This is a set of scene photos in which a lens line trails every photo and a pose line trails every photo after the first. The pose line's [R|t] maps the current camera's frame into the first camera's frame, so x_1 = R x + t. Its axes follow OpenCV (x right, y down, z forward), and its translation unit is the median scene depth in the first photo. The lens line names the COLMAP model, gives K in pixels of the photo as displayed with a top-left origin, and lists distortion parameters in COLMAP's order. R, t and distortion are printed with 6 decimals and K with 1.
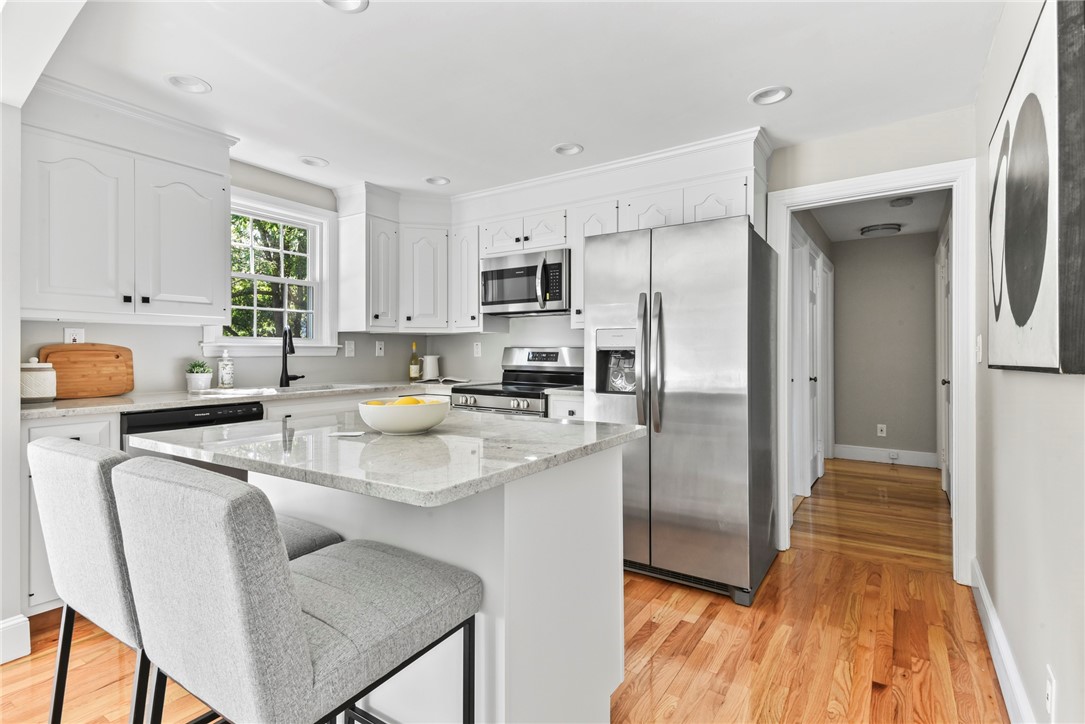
lens RADIAL K [[524.6, 0, 544.2], [0, 524.6, 354.6], [0, 0, 1]] dist [0.009133, -0.002640]
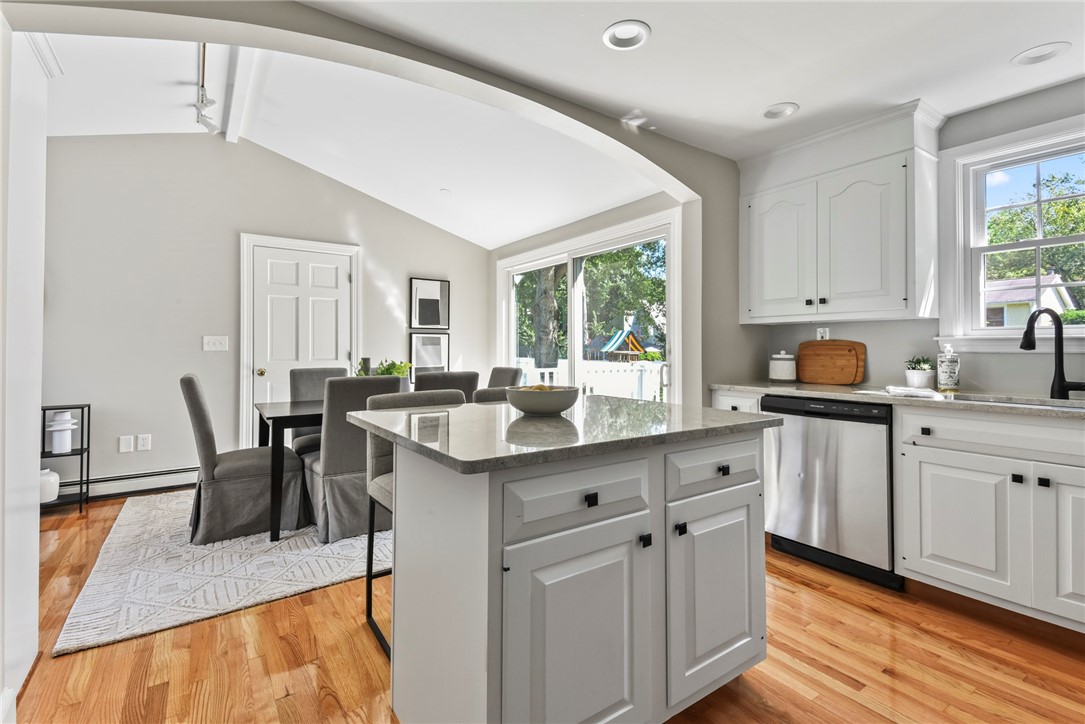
lens RADIAL K [[481.3, 0, 536.5], [0, 481.3, 343.5], [0, 0, 1]] dist [0.005518, -0.003443]
pose [[-0.379173, -0.006272, -0.925304, 0.324262], [-0.003406, 0.999980, -0.005382, -0.003306], [0.925319, 0.001111, -0.379187, 0.616770]]
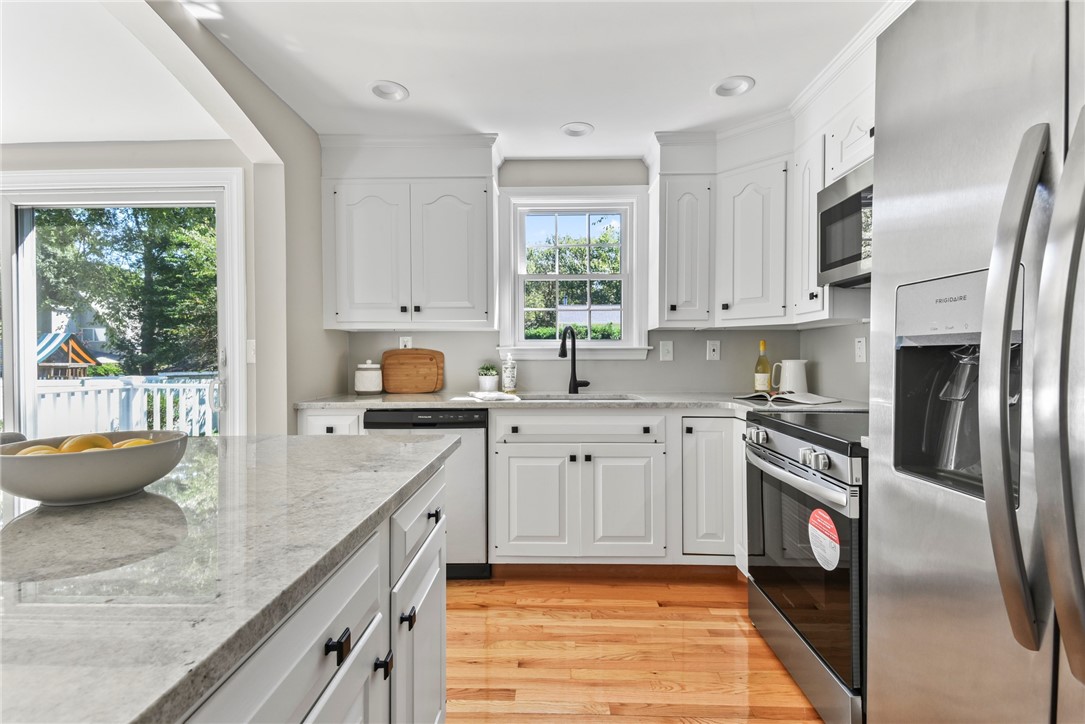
lens RADIAL K [[496.6, 0, 538.0], [0, 496.6, 358.3], [0, 0, 1]] dist [0.031105, -0.013895]
pose [[0.530009, 0.003301, -0.847986, 0.198080], [-0.000484, 0.999993, 0.003590, -0.002255], [0.847992, -0.001492, 0.530007, 0.495081]]
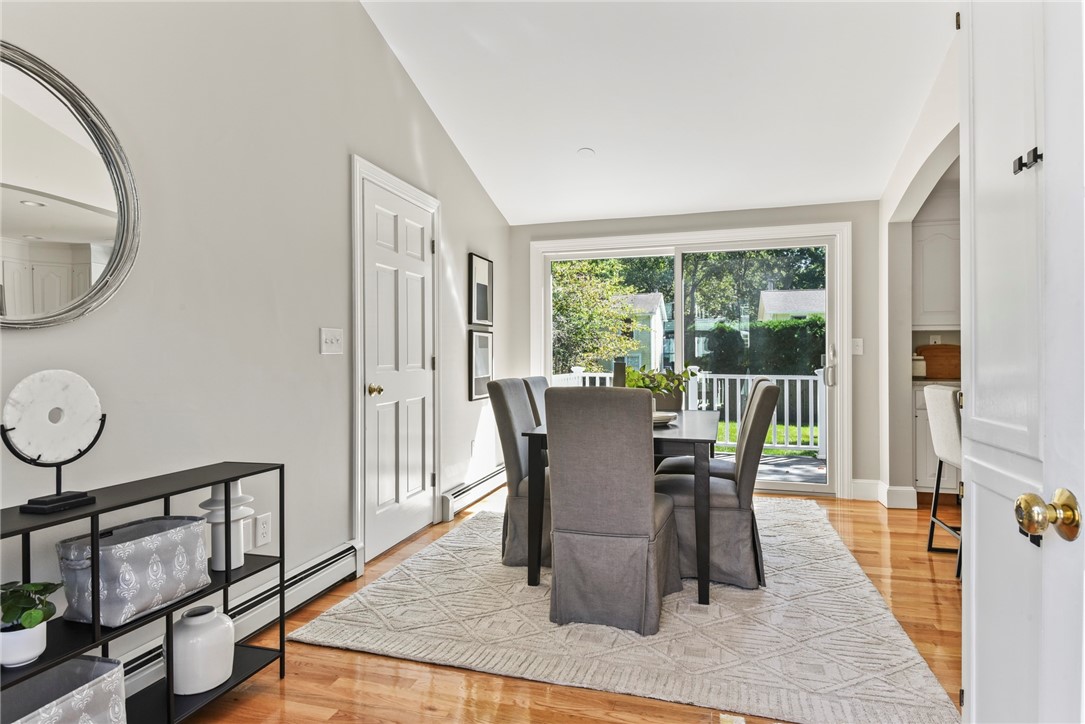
lens RADIAL K [[598.5, 0, 536.6], [0, 598.5, 360.9], [0, 0, 1]] dist [-0.005817, -0.000657]
pose [[0.269704, 0.009860, -0.962893, 0.406568], [-0.002777, 0.999951, 0.009461, 0.011082], [0.962939, 0.000122, 0.269718, -0.503112]]
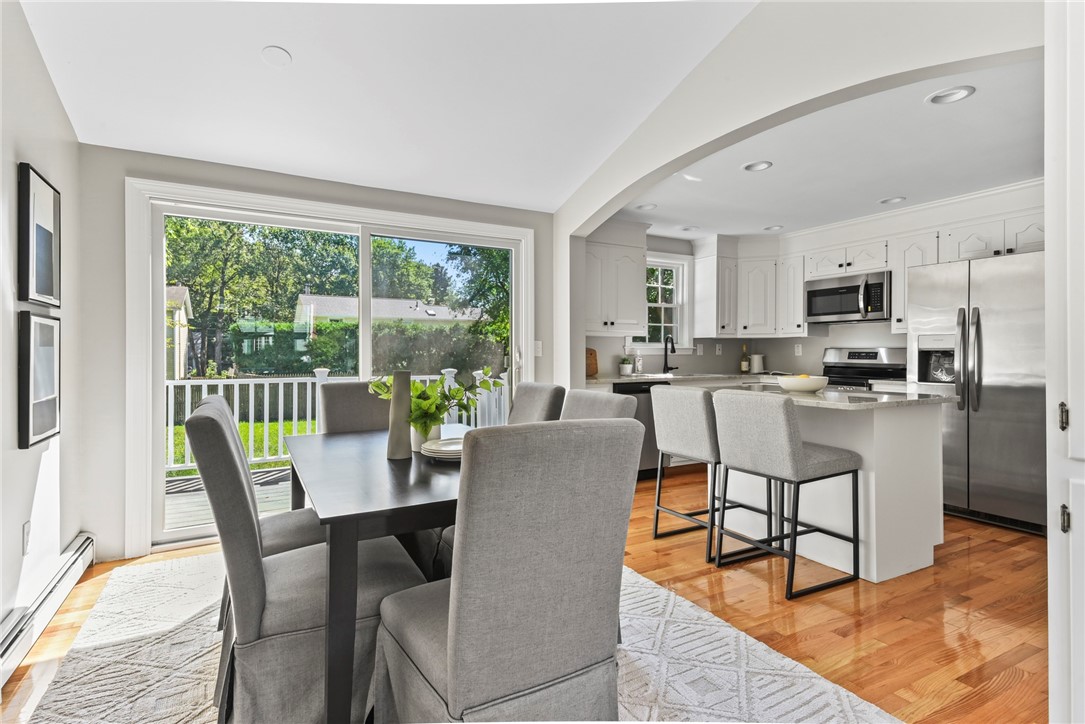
lens RADIAL K [[528.2, 0, 536.5], [0, 528.2, 356.7], [0, 0, 1]] dist [0.031470, -0.007078]
pose [[0.877554, 0.004369, -0.479457, -0.081097], [-0.002635, 0.999987, 0.004289, 0.003514], [0.479470, -0.002501, 0.877555, -0.549148]]
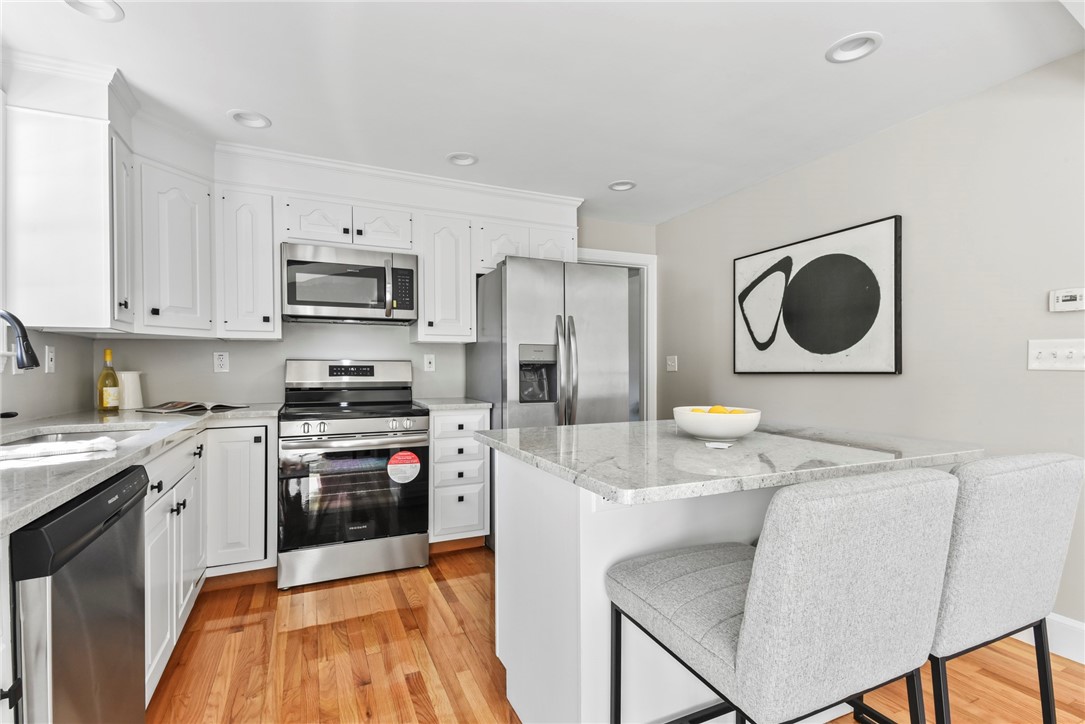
lens RADIAL K [[496.6, 0, 526.7], [0, 496.6, 371.4], [0, 0, 1]] dist [0.031105, -0.013895]
pose [[0.550288, -0.009021, 0.834926, -0.587889], [0.005541, 0.999959, 0.007152, 0.000601], [-0.834956, 0.000691, 0.550316, 0.339978]]
